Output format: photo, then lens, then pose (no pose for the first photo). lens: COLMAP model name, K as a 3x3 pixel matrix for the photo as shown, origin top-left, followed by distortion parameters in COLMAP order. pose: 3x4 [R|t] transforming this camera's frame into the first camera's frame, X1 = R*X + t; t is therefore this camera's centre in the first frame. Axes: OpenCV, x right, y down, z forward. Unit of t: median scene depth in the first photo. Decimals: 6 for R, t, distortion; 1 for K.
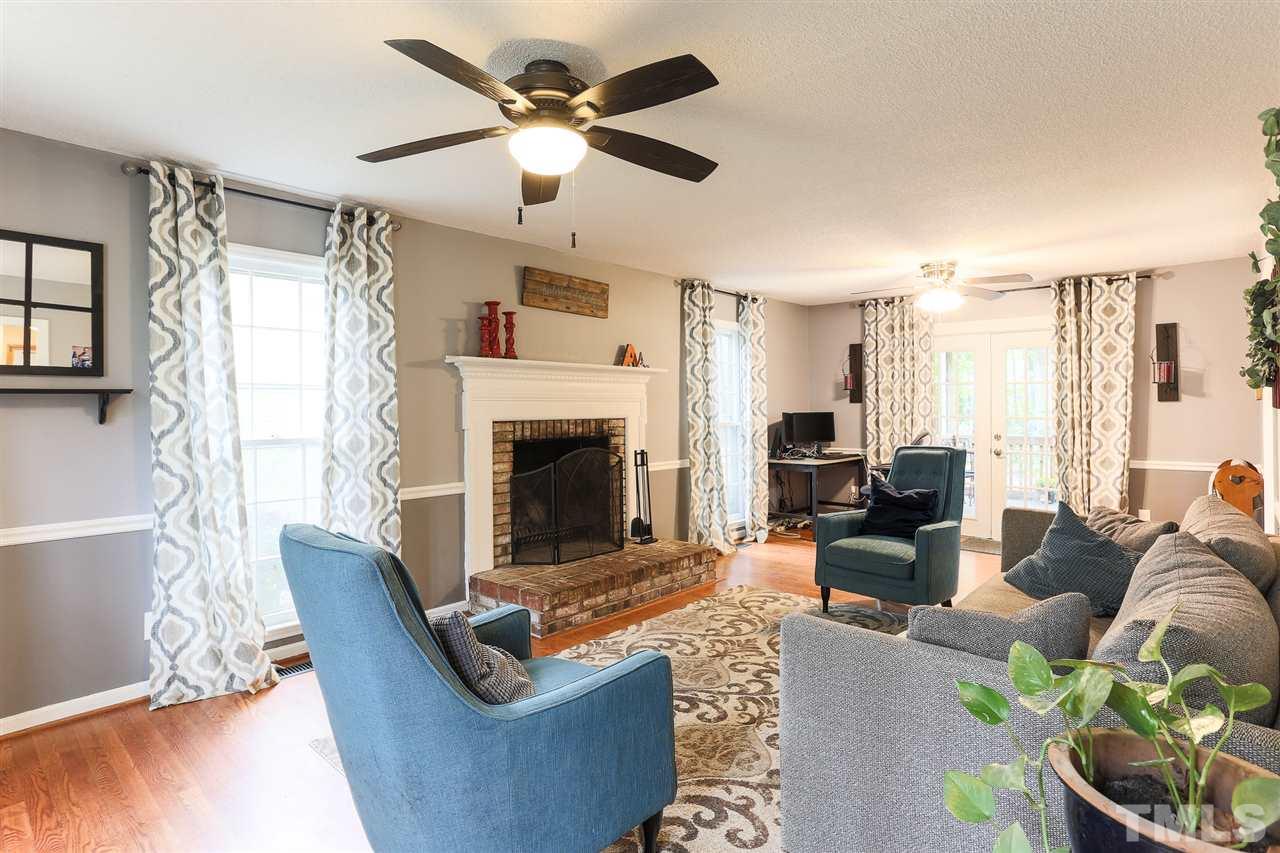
lens RADIAL K [[658.3, 0, 639.5], [0, 658.3, 412.8], [0, 0, 1]] dist [-0.069975, 0.000100]
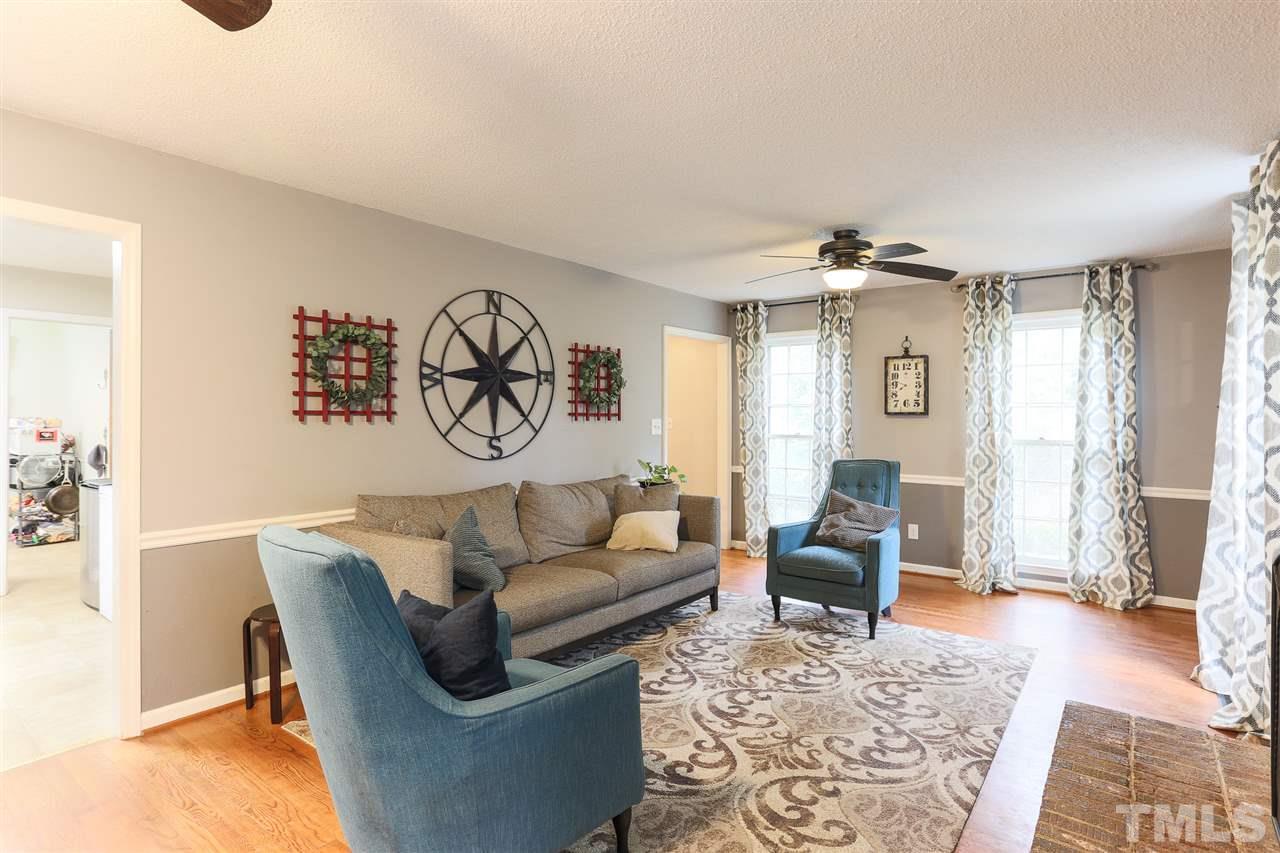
lens RADIAL K [[658.4, 0, 624.8], [0, 658.4, 419.2], [0, 0, 1]] dist [-0.017200, 0.000607]
pose [[-0.998148, 0.005157, -0.060606, 0.293369], [0.004608, 0.999947, 0.009185, -0.015397], [0.060650, 0.008889, -0.998120, 1.391684]]
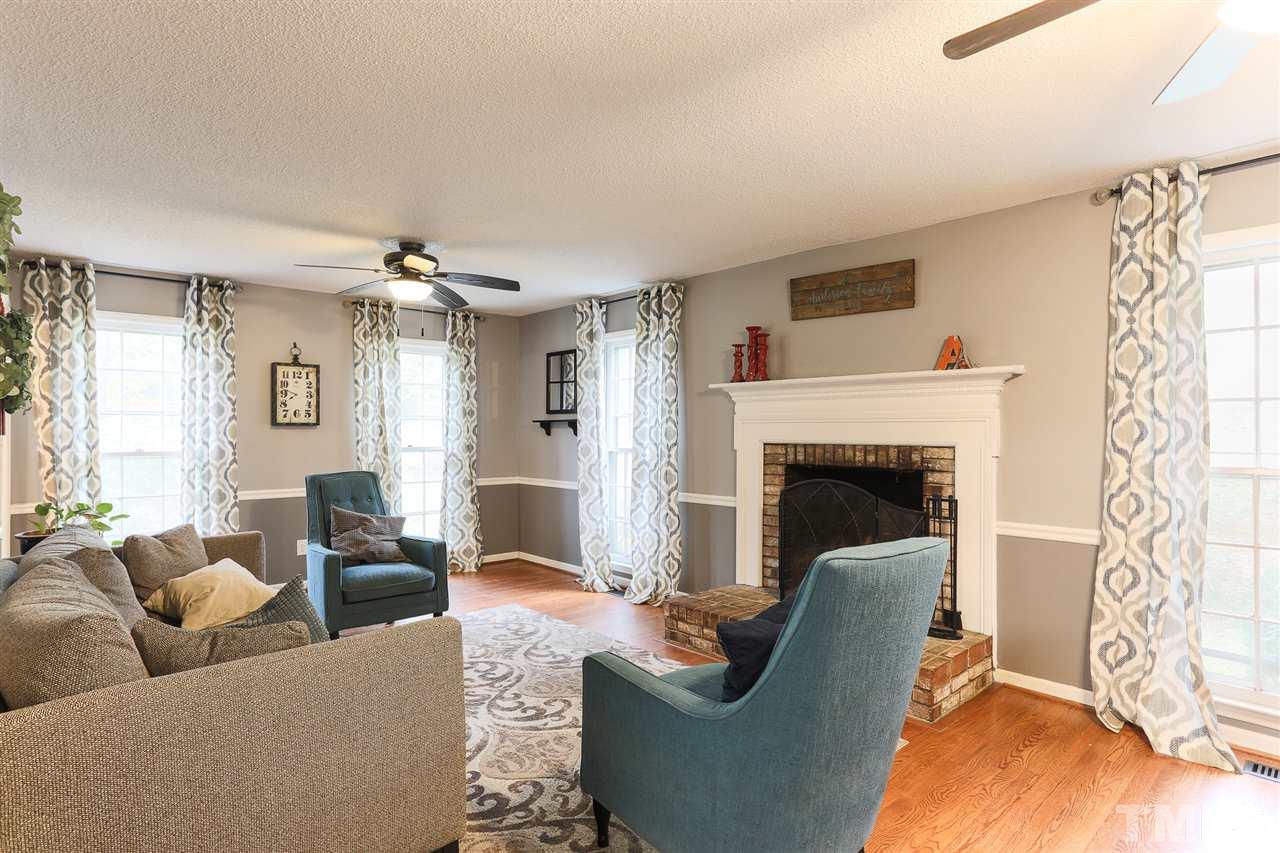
lens RADIAL K [[686.4, 0, 641.6], [0, 686.4, 432.7], [0, 0, 1]] dist [-0.022264, 0.000744]
pose [[-0.105450, 0.012657, -0.994344, 0.852781], [-0.004643, 0.999902, 0.013220, -0.016475], [0.994414, 0.006010, -0.105381, 0.917706]]
